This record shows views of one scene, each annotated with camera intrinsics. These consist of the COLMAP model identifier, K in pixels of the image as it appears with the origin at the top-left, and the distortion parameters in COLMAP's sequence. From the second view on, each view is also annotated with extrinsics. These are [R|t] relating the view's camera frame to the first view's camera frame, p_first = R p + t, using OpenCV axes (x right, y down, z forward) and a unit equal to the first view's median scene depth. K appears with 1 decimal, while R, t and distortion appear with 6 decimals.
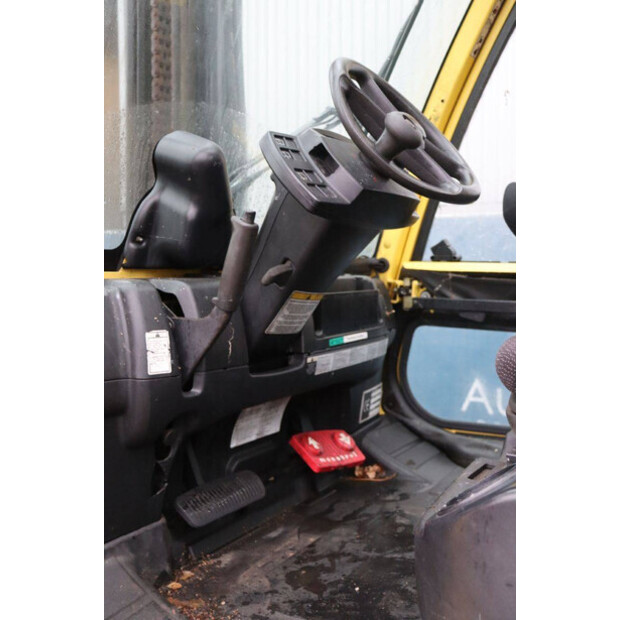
lens RADIAL K [[695.1, 0, 311.3], [0, 695.1, 310.7], [0, 0, 1]] dist [-0.028051, 0.000000]
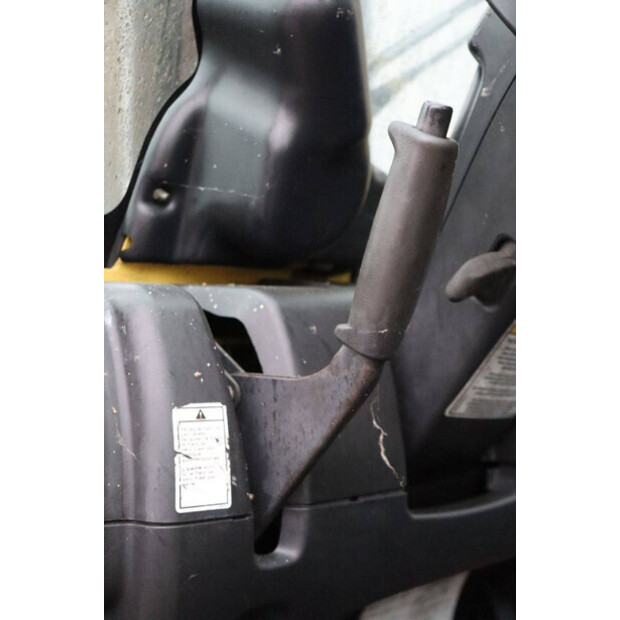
lens RADIAL K [[1152.5, 0, 310.3], [0, 1152.5, 310.6], [0, 0, 1]] dist [0.258234, 0.000000]
pose [[0.994322, 0.007707, -0.106137, -0.079045], [-0.014186, 0.998072, -0.060424, 0.013081], [0.105467, 0.061586, 0.992514, 0.300810]]
